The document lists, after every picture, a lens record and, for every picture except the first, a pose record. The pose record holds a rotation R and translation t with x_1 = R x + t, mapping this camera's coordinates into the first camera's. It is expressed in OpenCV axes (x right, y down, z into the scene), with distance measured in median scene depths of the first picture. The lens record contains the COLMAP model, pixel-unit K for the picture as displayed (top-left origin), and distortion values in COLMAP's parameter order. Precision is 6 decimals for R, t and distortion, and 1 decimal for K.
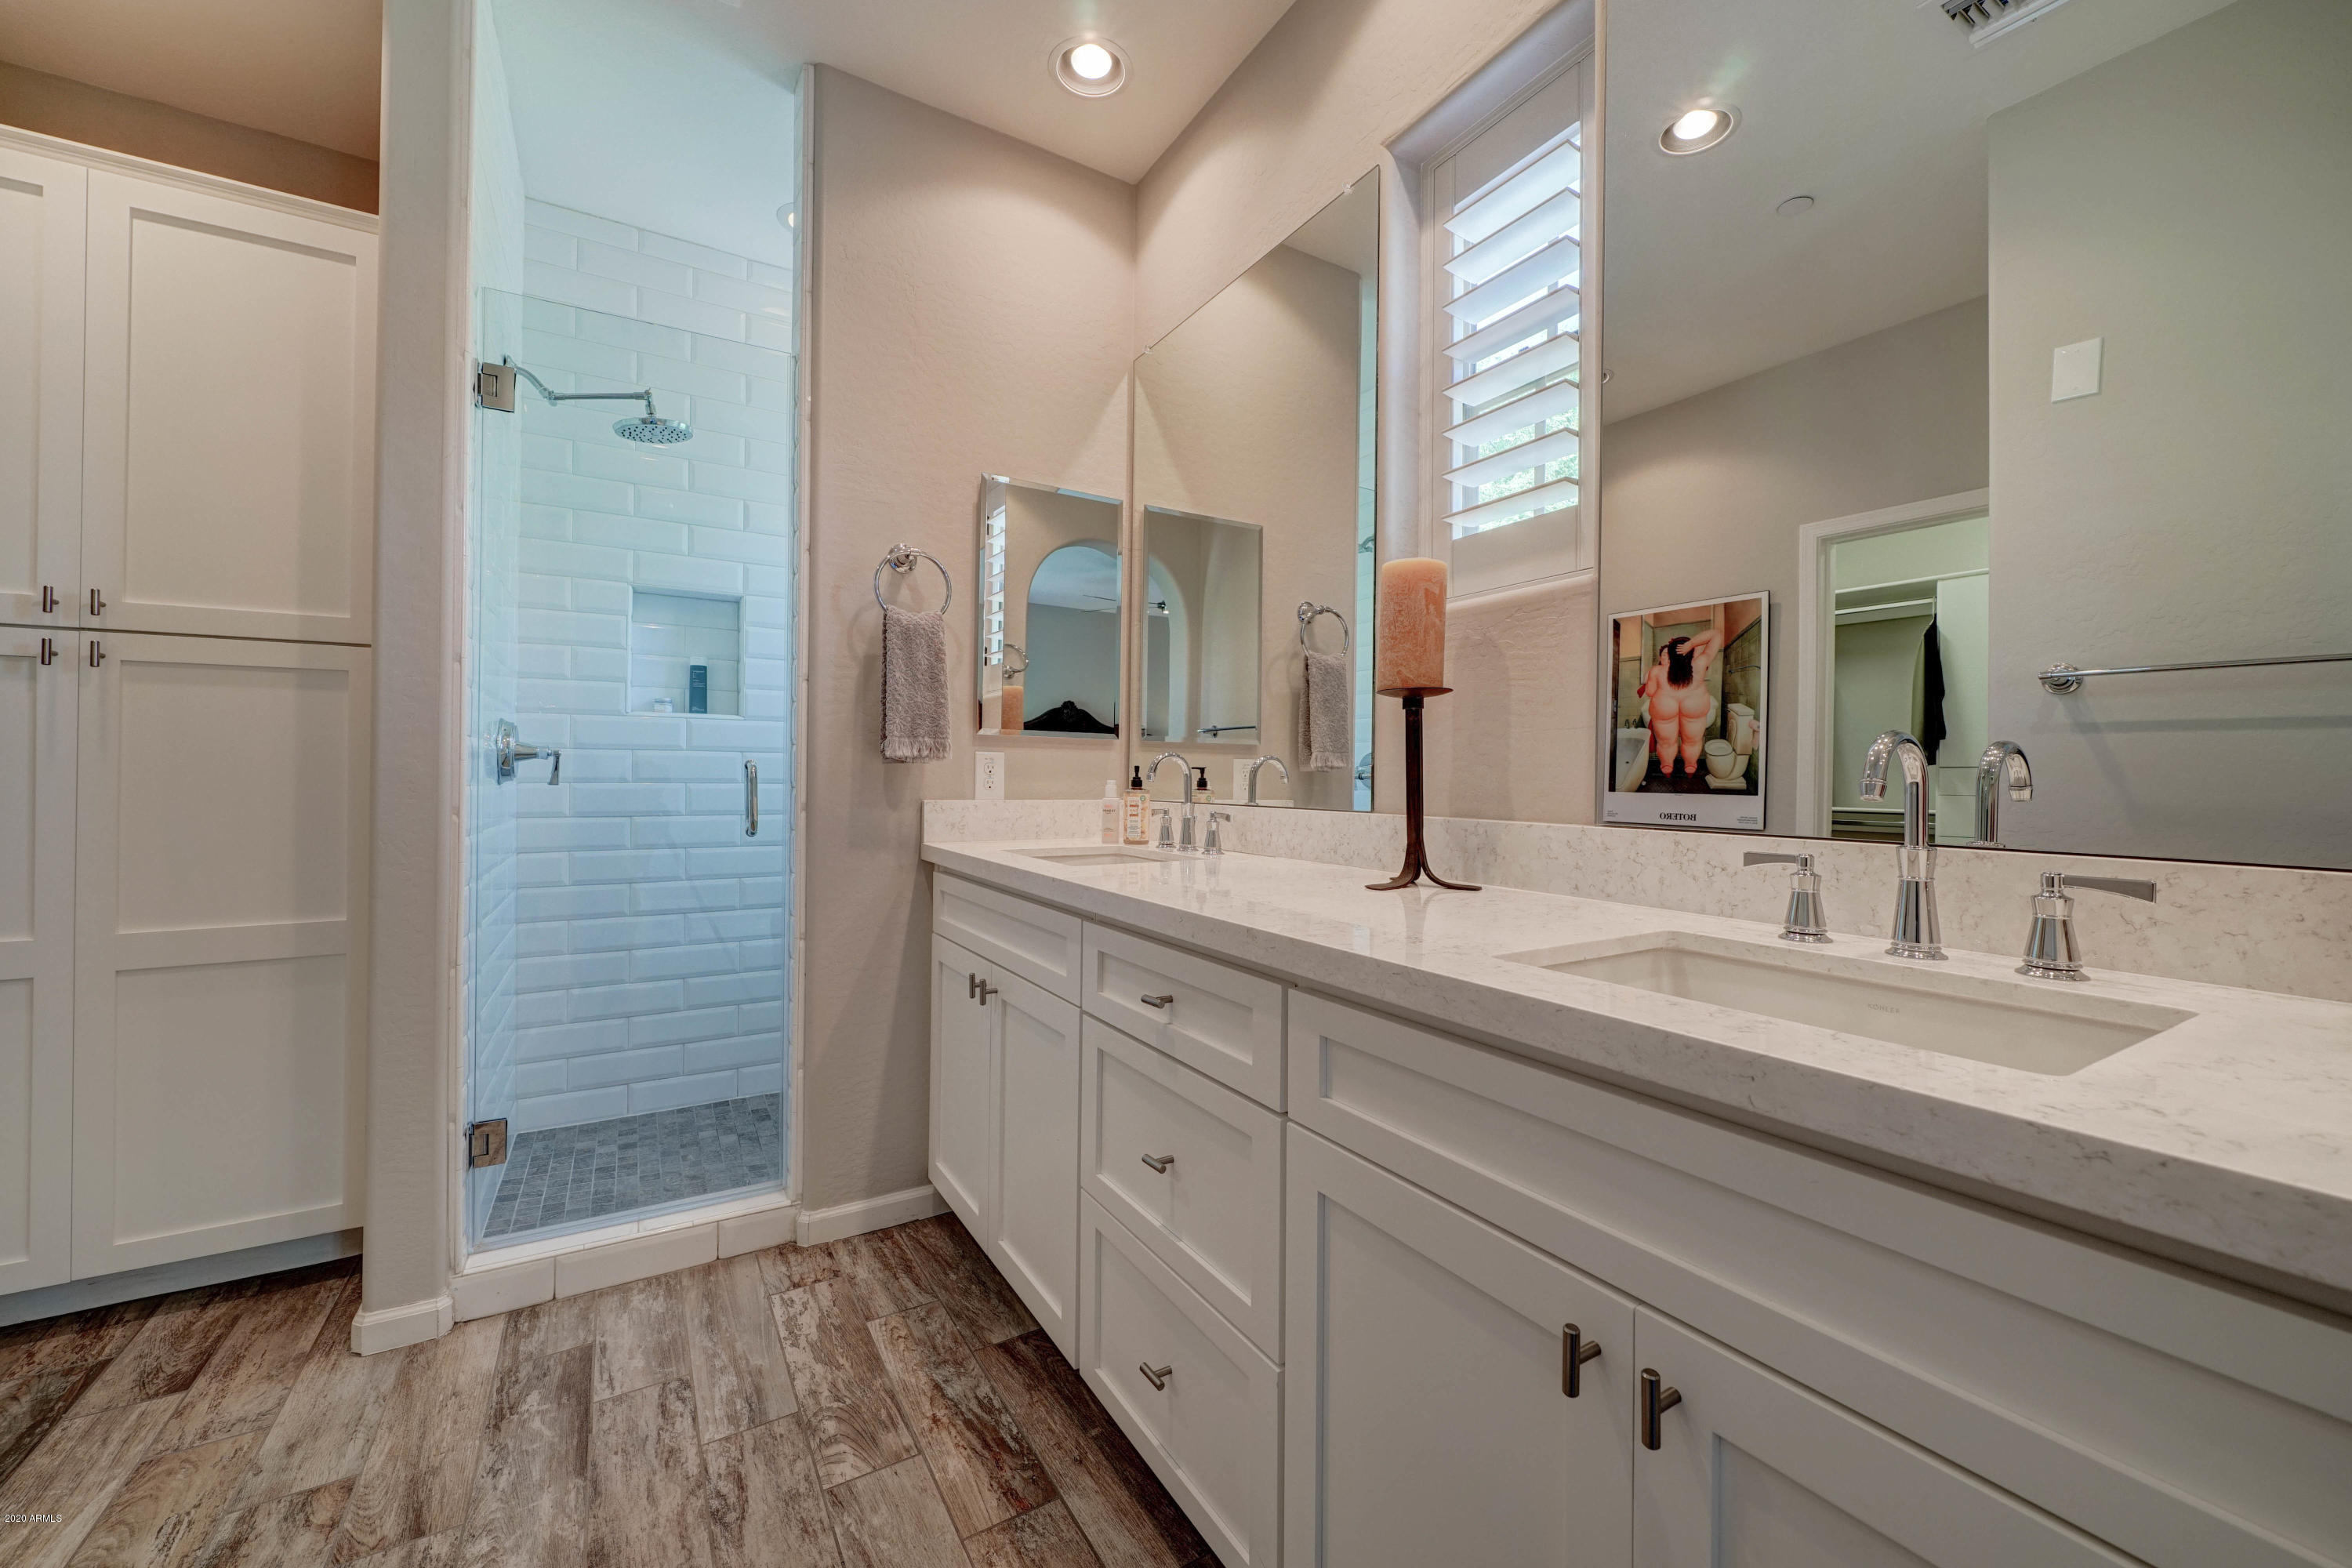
lens RADIAL K [[898.9, 0, 1177.5], [0, 898.9, 774.7], [0, 0, 1]] dist [-0.002297, -0.000018]
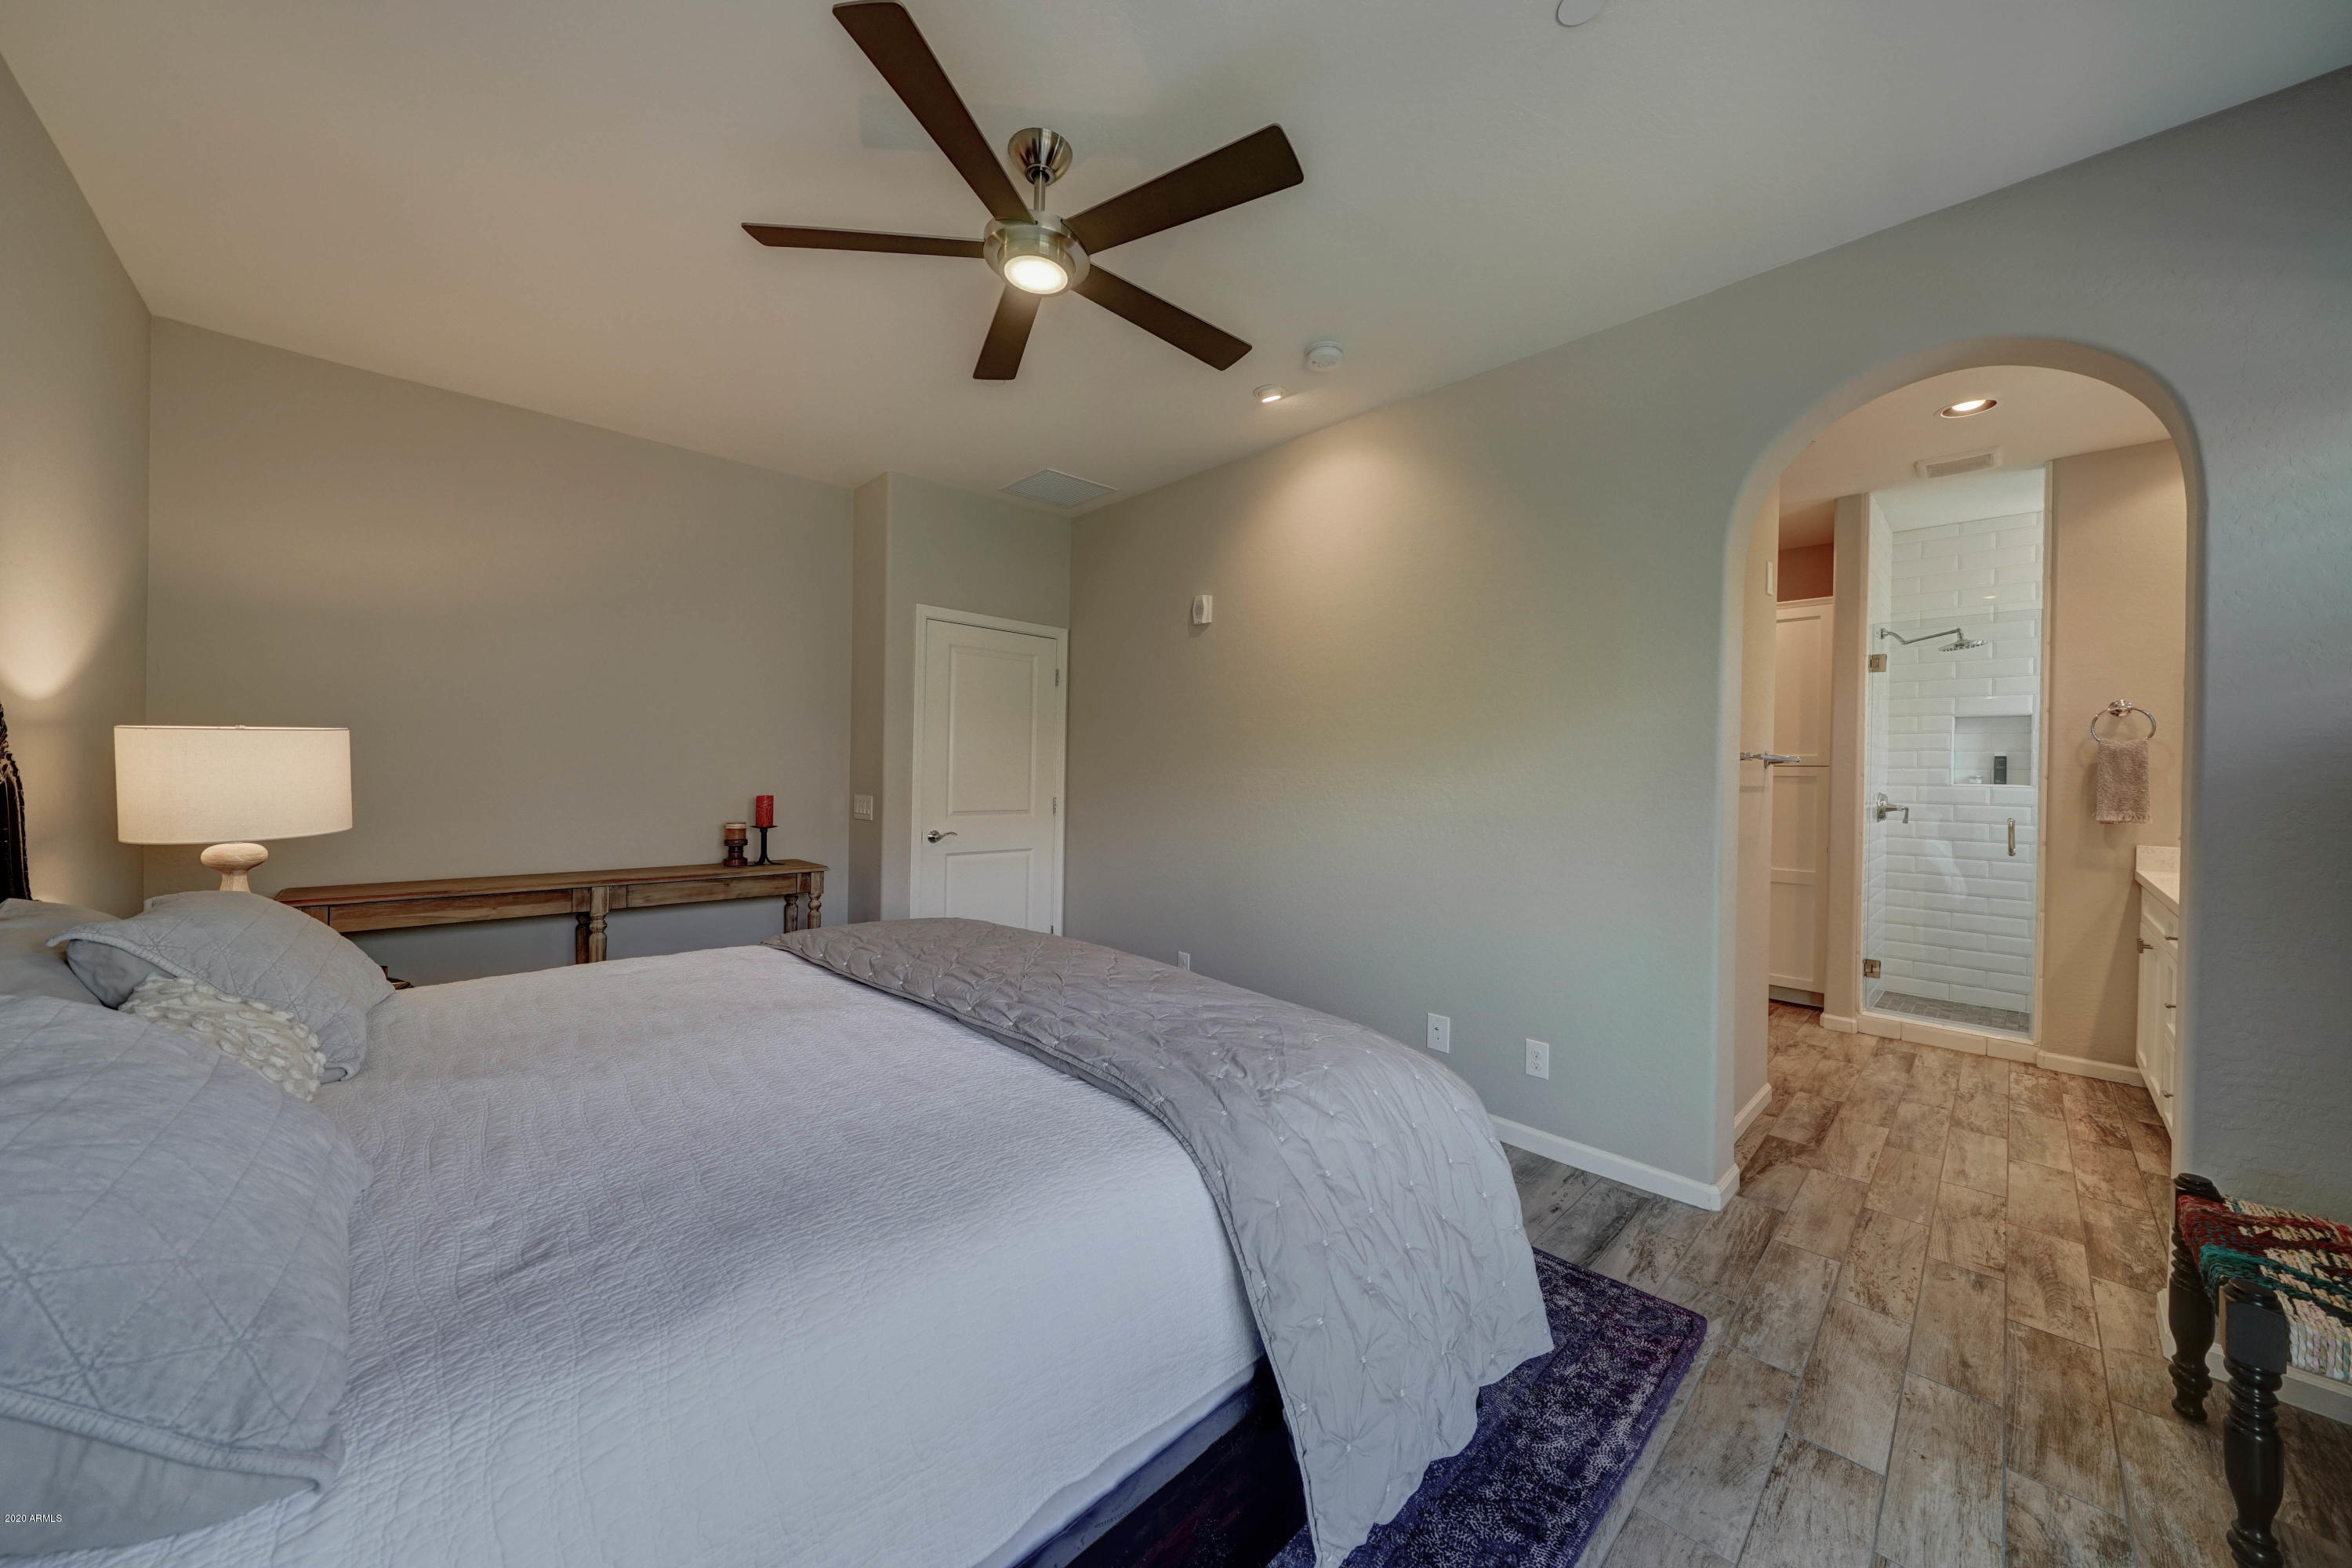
lens RADIAL K [[817.9, 0, 1166.3], [0, 817.9, 771.4], [0, 0, 1]] dist [-0.001282, -0.000037]
pose [[0.208818, -0.003364, -0.977949, 1.031427], [-0.013989, 0.999882, -0.006427, -0.092869], [0.977855, 0.015022, 0.208746, -1.384327]]
